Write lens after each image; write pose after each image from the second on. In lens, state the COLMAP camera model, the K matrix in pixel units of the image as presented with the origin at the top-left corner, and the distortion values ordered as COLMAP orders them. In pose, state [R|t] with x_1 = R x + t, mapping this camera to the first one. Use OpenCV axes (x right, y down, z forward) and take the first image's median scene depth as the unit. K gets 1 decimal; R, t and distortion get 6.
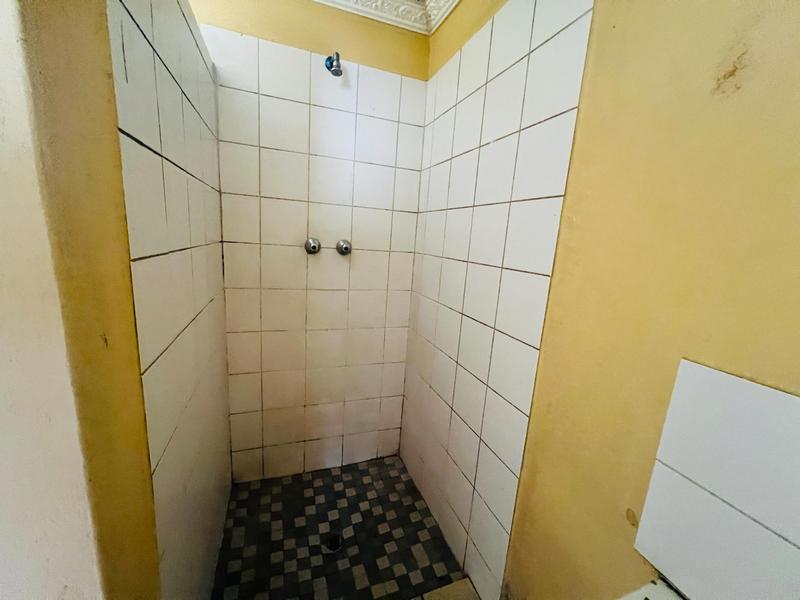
lens RADIAL K [[321.5, 0, 399.7], [0, 321.5, 300.0], [0, 0, 1]] dist [-0.001187, 0.000394]
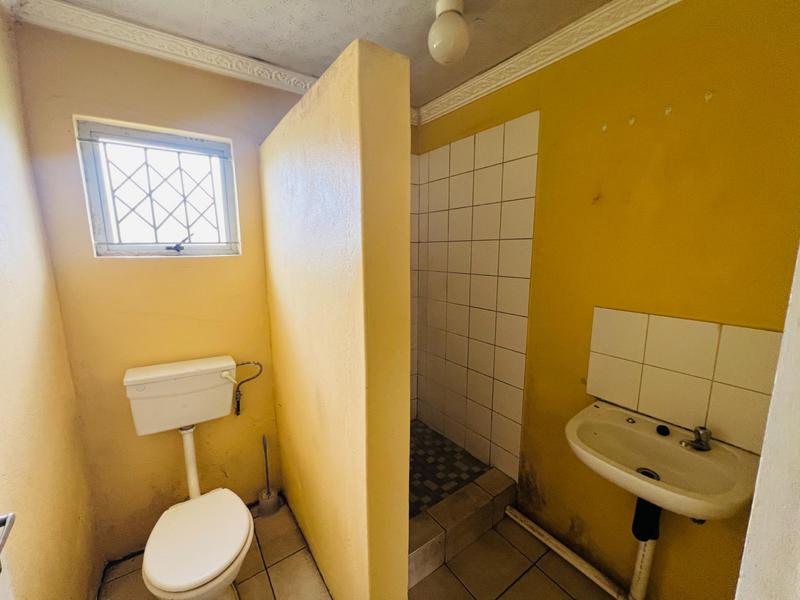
lens RADIAL K [[321.5, 0, 399.6], [0, 321.5, 301.3], [0, 0, 1]] dist [-0.001187, 0.000394]
pose [[0.964148, -0.116868, 0.238246, -0.531643], [0.121617, 0.992563, -0.005282, -0.017270], [-0.235857, 0.034067, 0.971190, -0.486228]]
